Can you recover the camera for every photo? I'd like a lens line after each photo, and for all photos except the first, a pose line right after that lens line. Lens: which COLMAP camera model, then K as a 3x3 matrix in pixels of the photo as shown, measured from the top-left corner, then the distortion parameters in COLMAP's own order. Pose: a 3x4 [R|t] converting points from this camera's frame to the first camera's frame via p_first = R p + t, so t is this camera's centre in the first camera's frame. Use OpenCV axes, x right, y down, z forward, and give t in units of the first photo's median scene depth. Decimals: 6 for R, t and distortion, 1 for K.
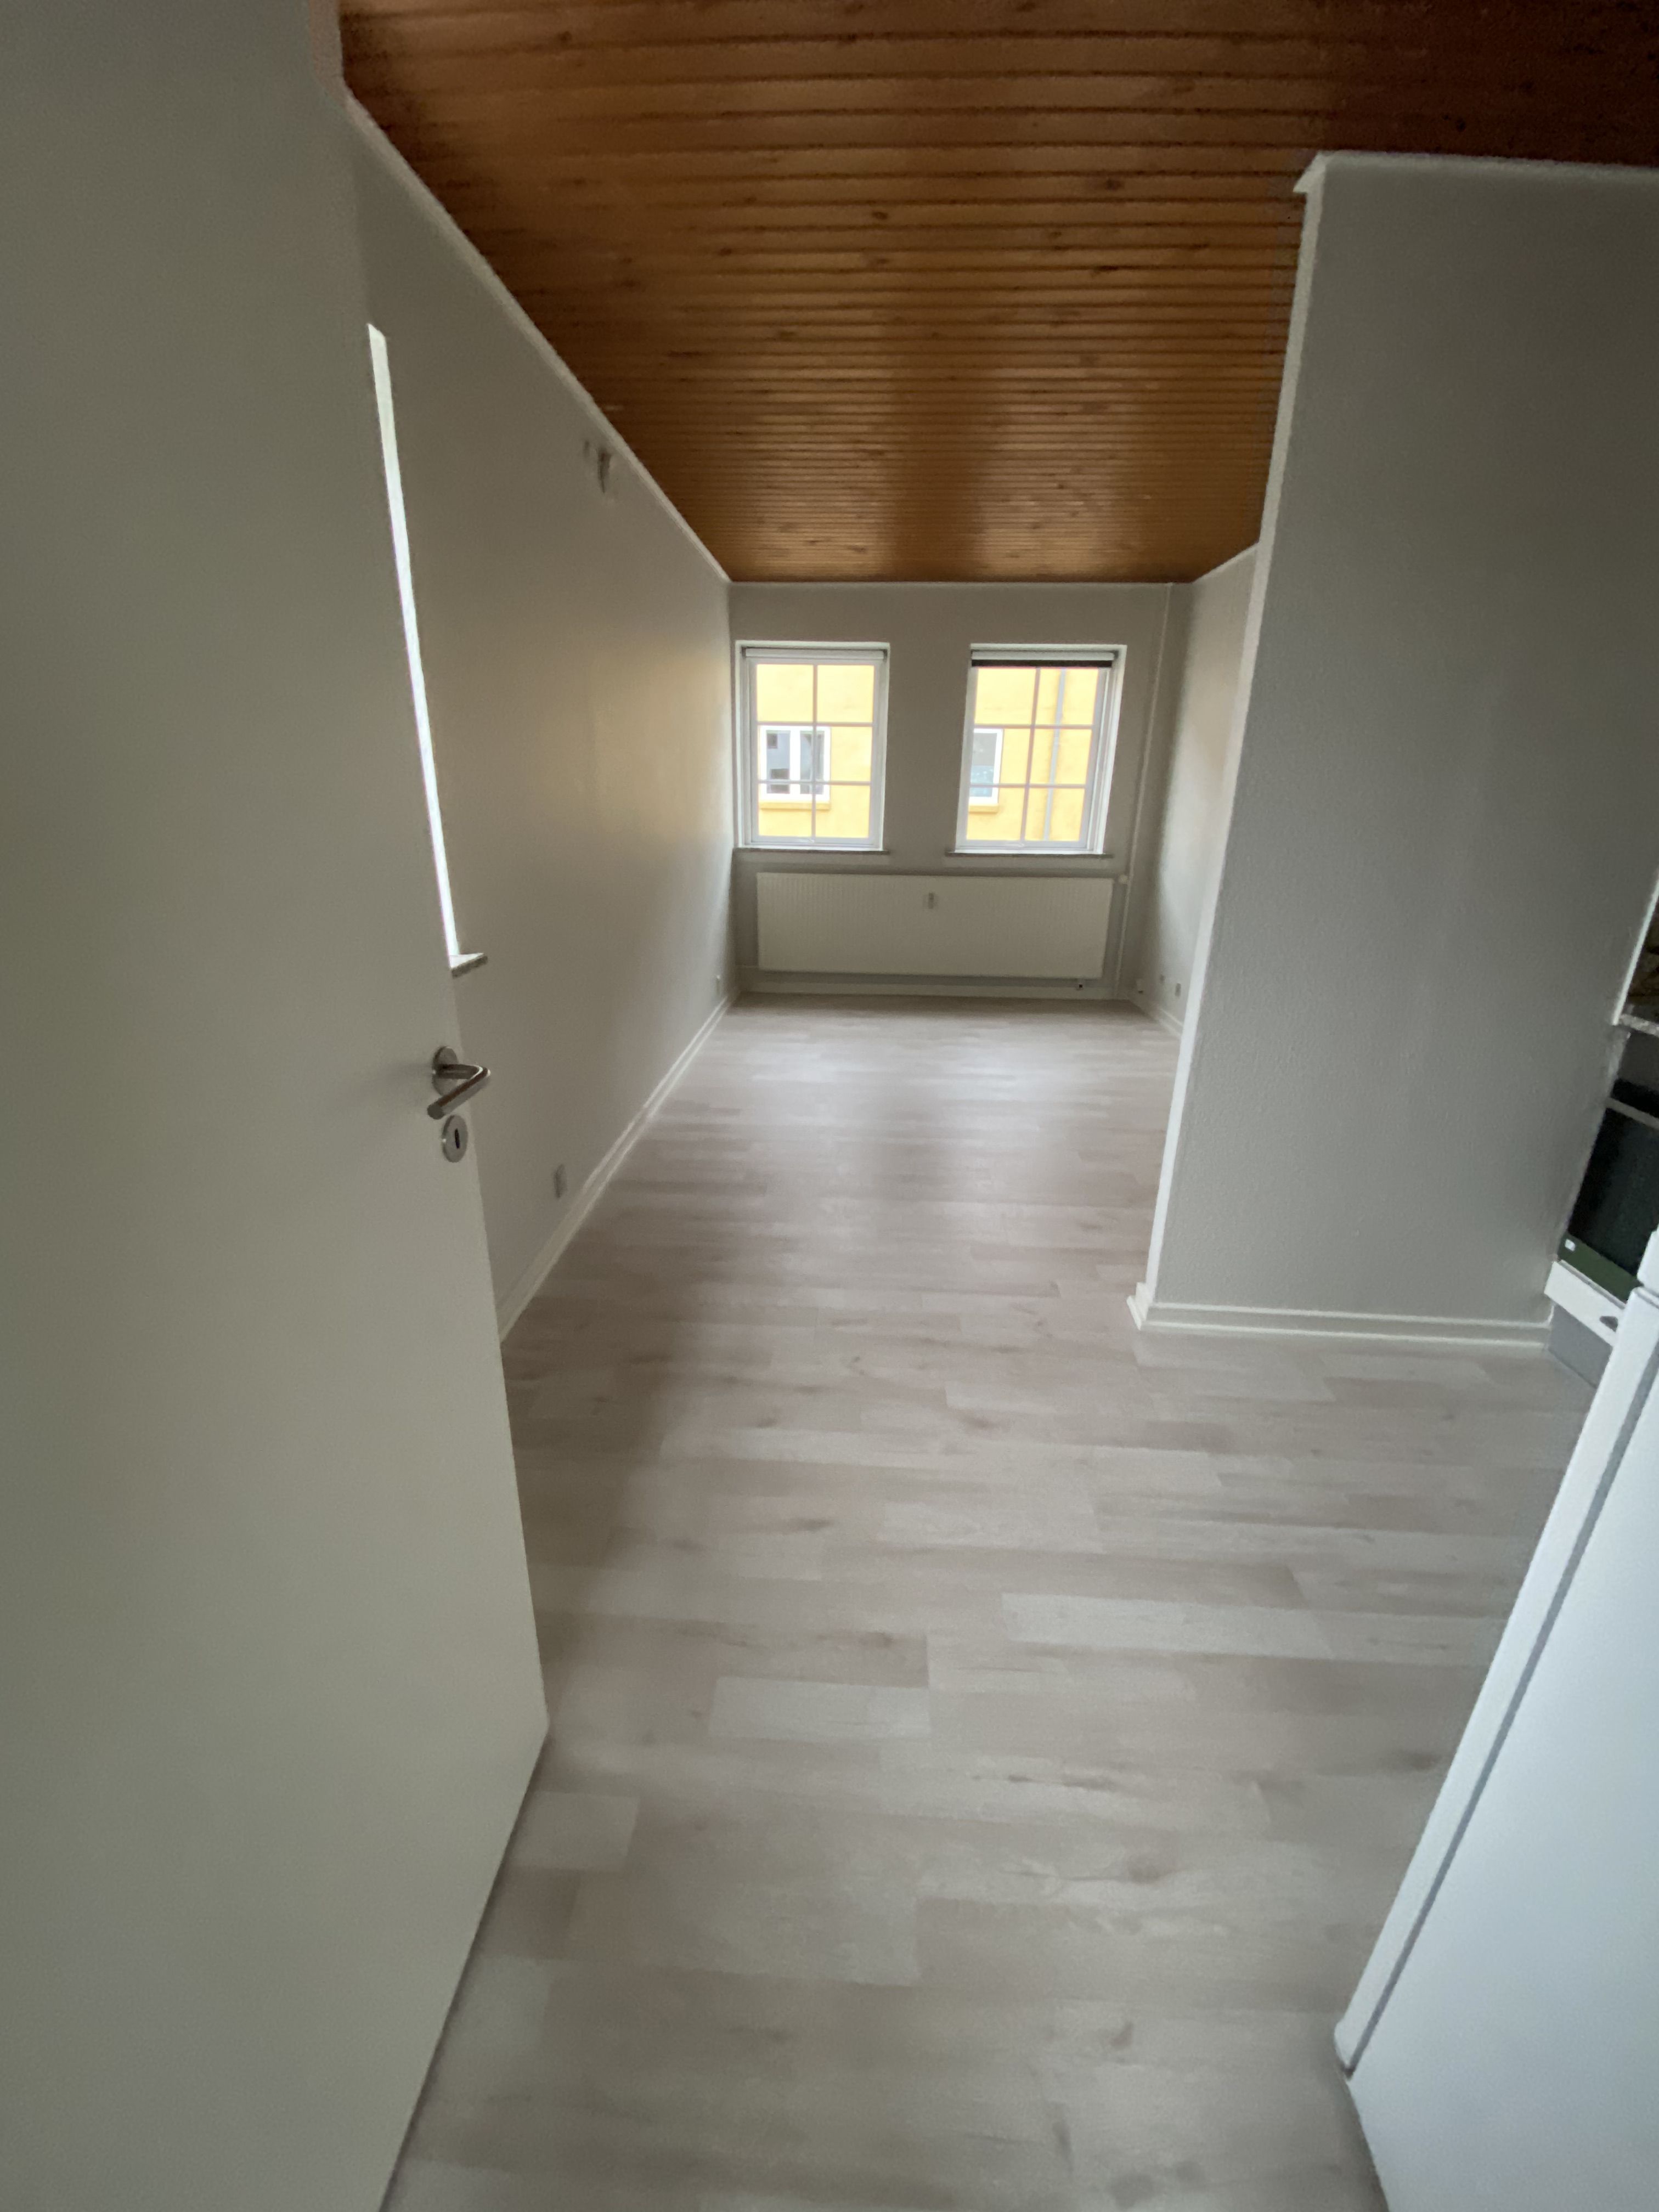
lens RADIAL K [[899.7, 0, 816.2], [0, 899.7, 1111.8], [0, 0, 1]] dist [-0.003359, -0.001420]
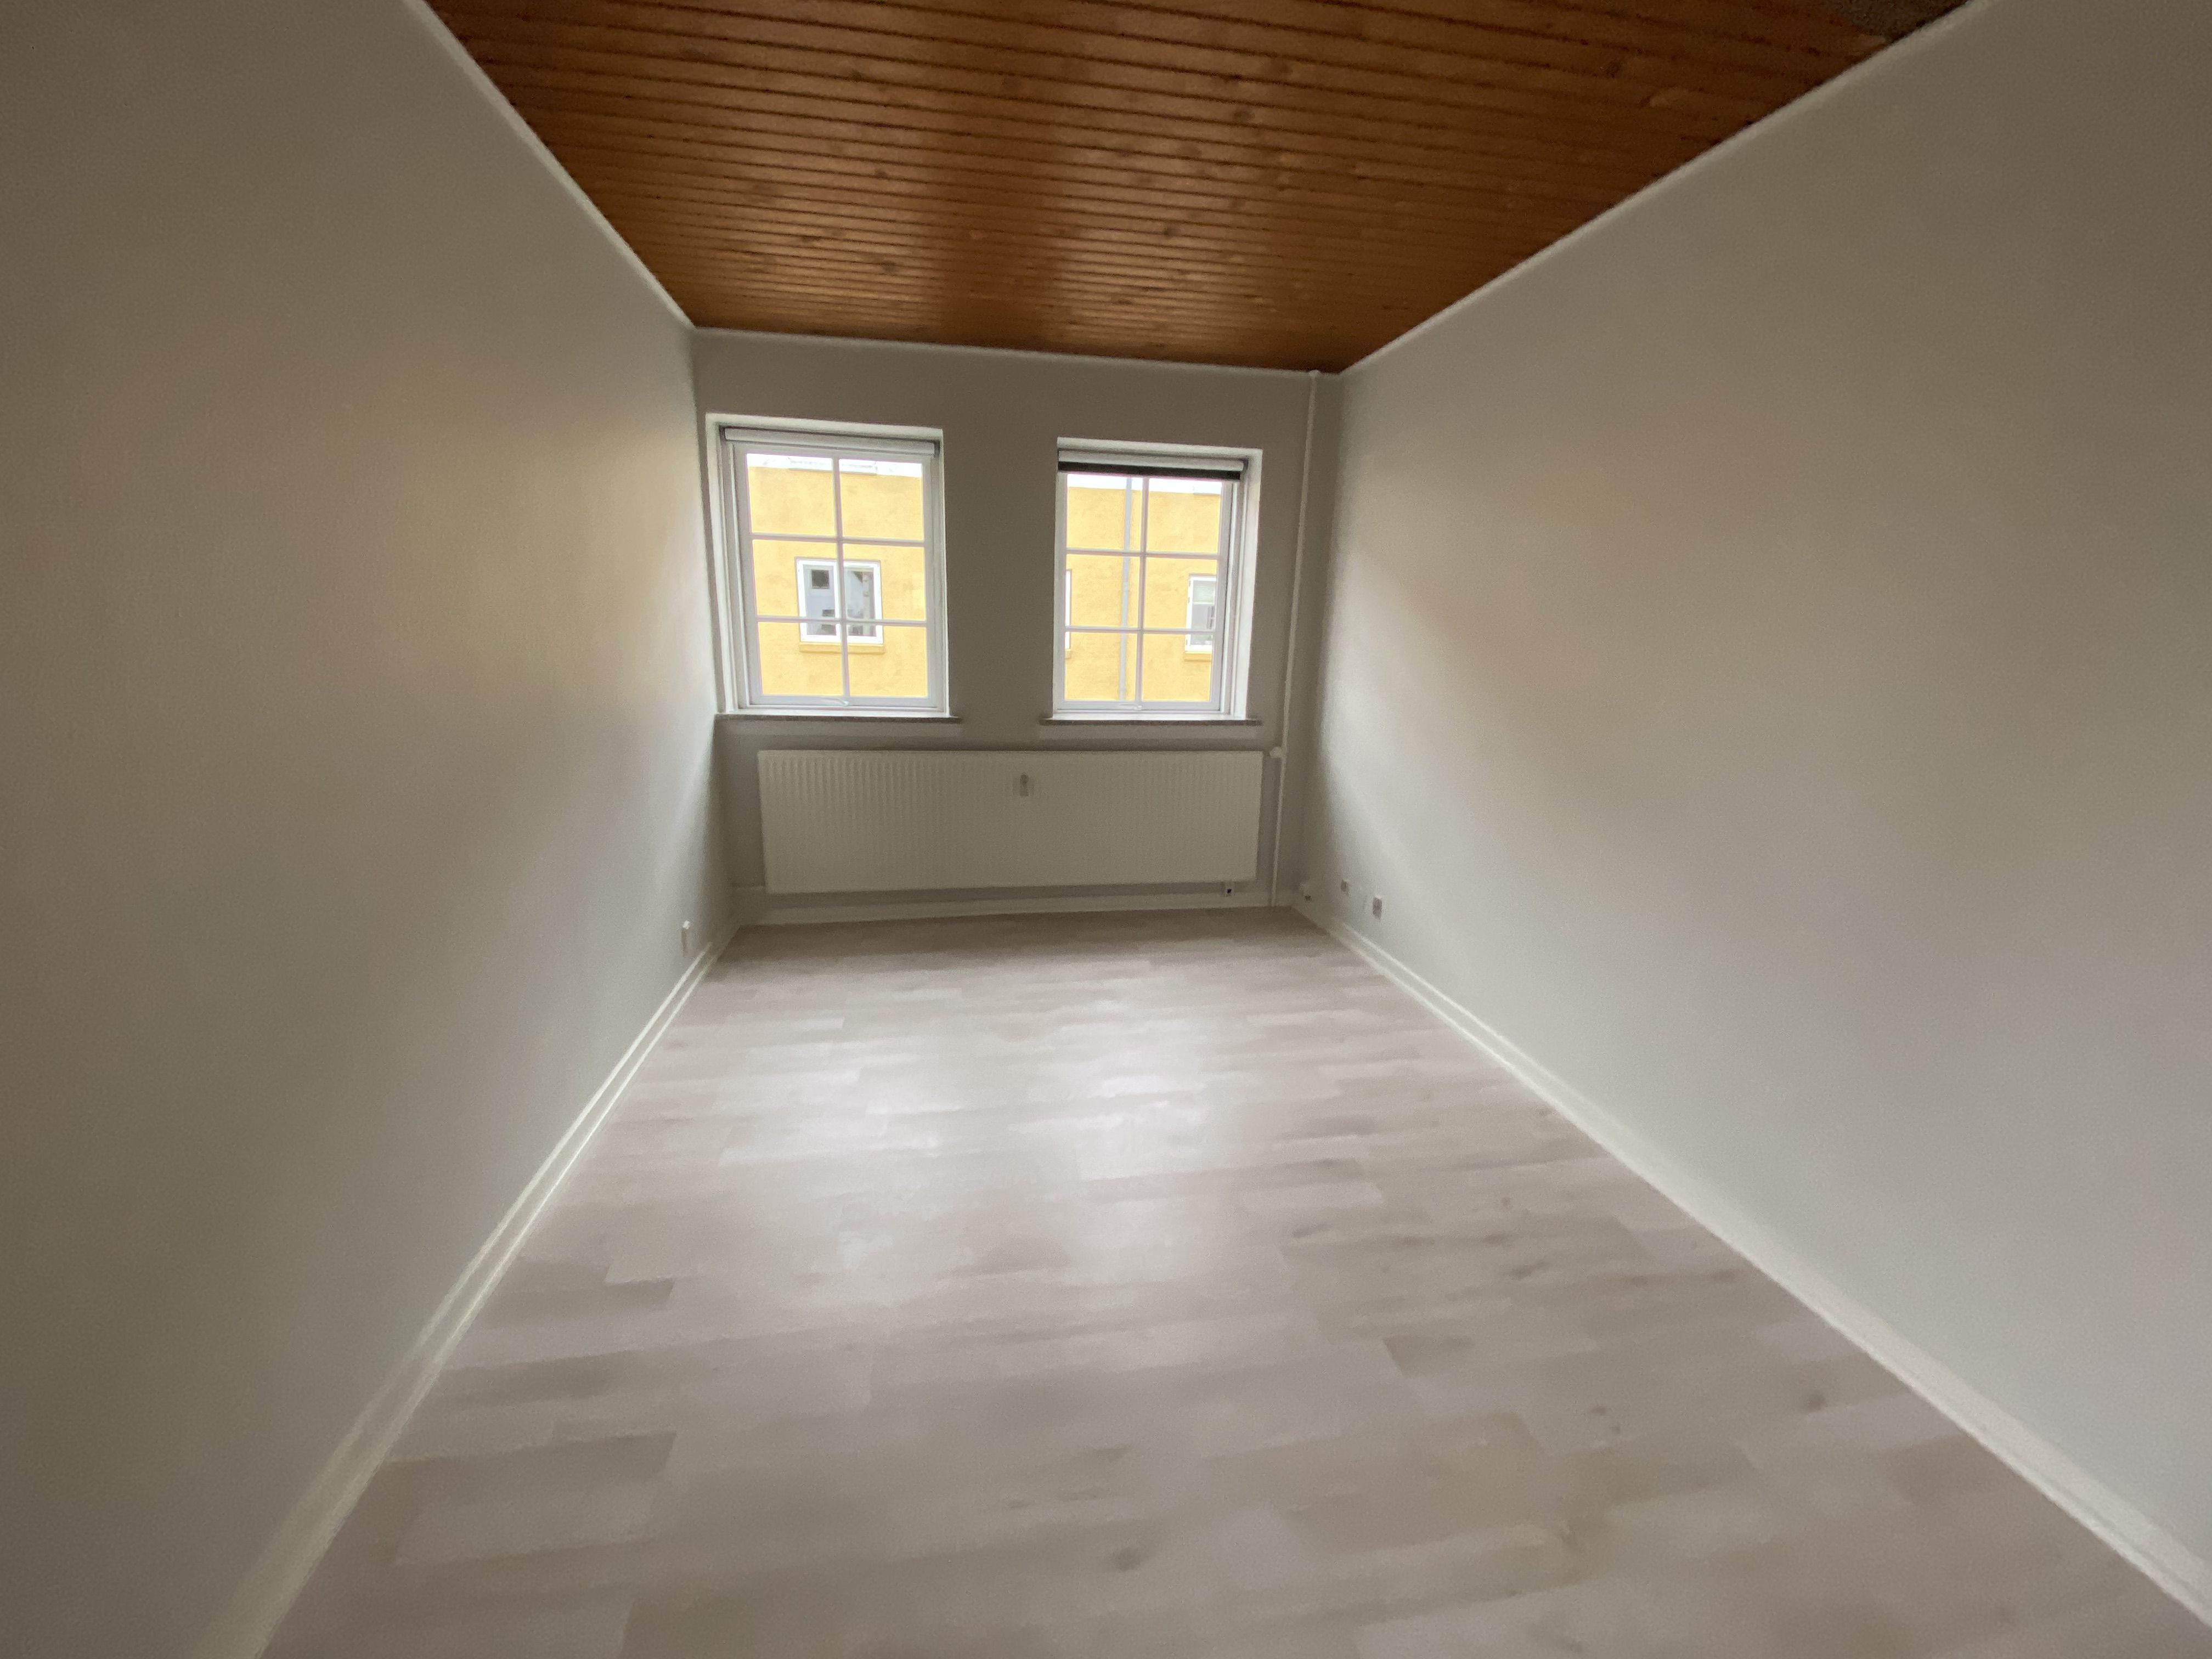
lens RADIAL K [[899.7, 0, 1108.3], [0, 899.7, 840.6], [0, 0, 1]] dist [-0.003359, -0.001420]
pose [[0.970328, -0.043585, 0.237833, 0.025758], [0.070396, 0.991932, -0.105429, -0.118143], [-0.231319, 0.119044, 0.965567, 0.322917]]
